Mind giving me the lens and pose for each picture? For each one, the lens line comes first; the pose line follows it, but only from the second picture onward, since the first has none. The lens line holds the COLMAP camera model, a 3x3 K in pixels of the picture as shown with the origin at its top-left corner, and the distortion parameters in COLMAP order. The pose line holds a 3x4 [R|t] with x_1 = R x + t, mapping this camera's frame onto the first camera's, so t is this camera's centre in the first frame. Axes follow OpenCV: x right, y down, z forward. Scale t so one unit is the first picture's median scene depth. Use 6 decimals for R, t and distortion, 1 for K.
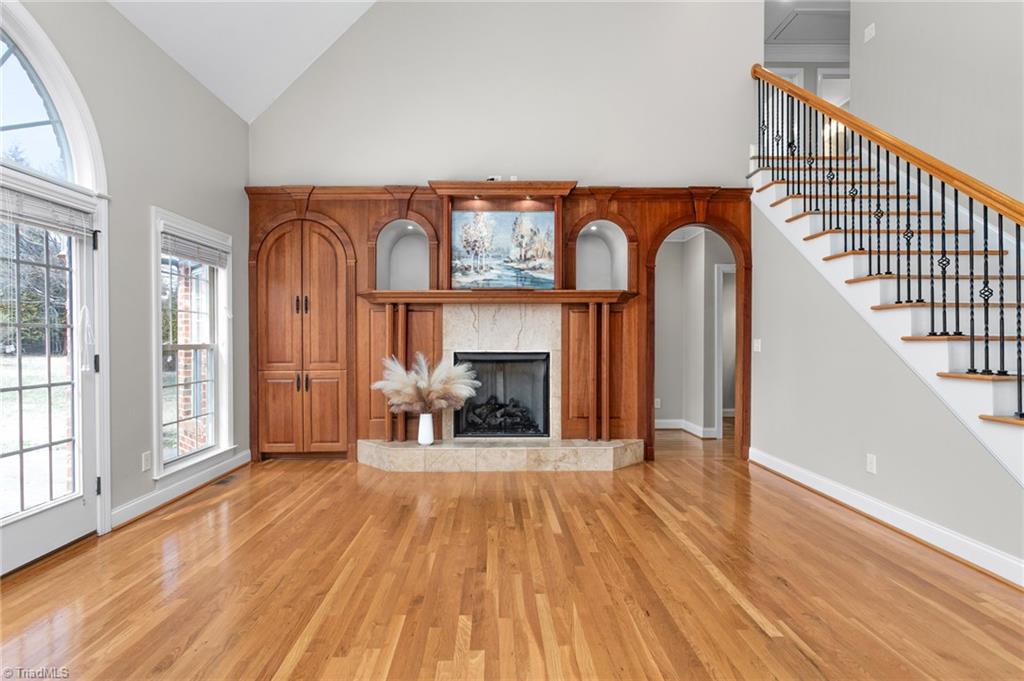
lens RADIAL K [[491.8, 0, 510.7], [0, 491.8, 338.5], [0, 0, 1]] dist [-0.002454, -0.000122]
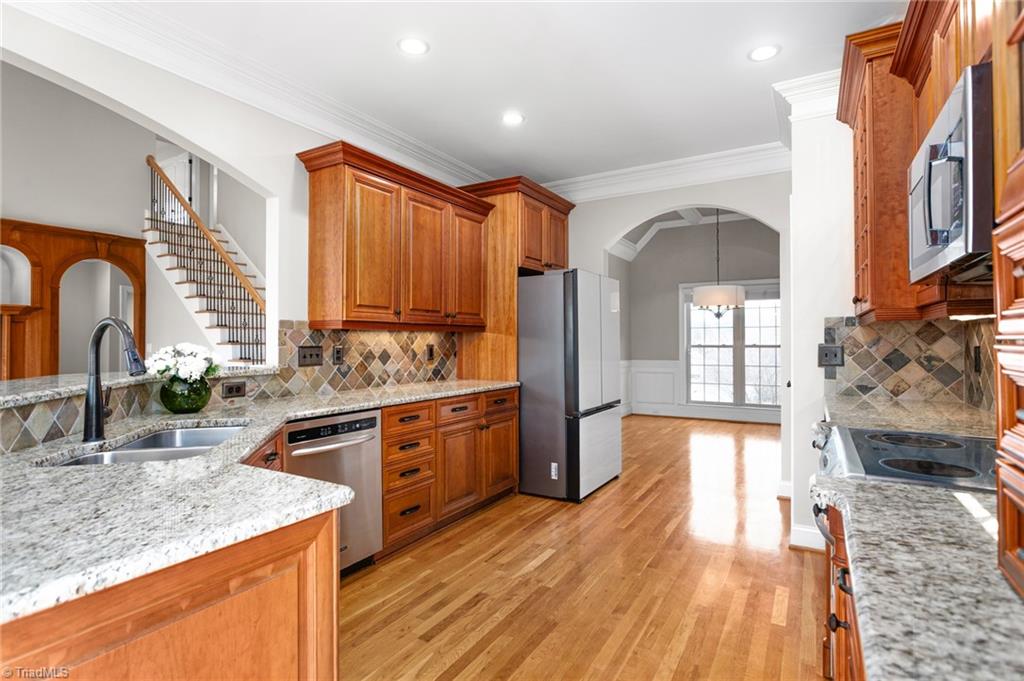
lens RADIAL K [[510.7, 0, 512.0], [0, 510.7, 340.6], [0, 0, 1]] dist [0.001243, 0.000110]
pose [[0.541507, 0.007193, 0.840666, -0.187227], [0.003691, 0.999933, -0.010934, 0.009998], [-0.840688, 0.009024, 0.541444, -0.714143]]
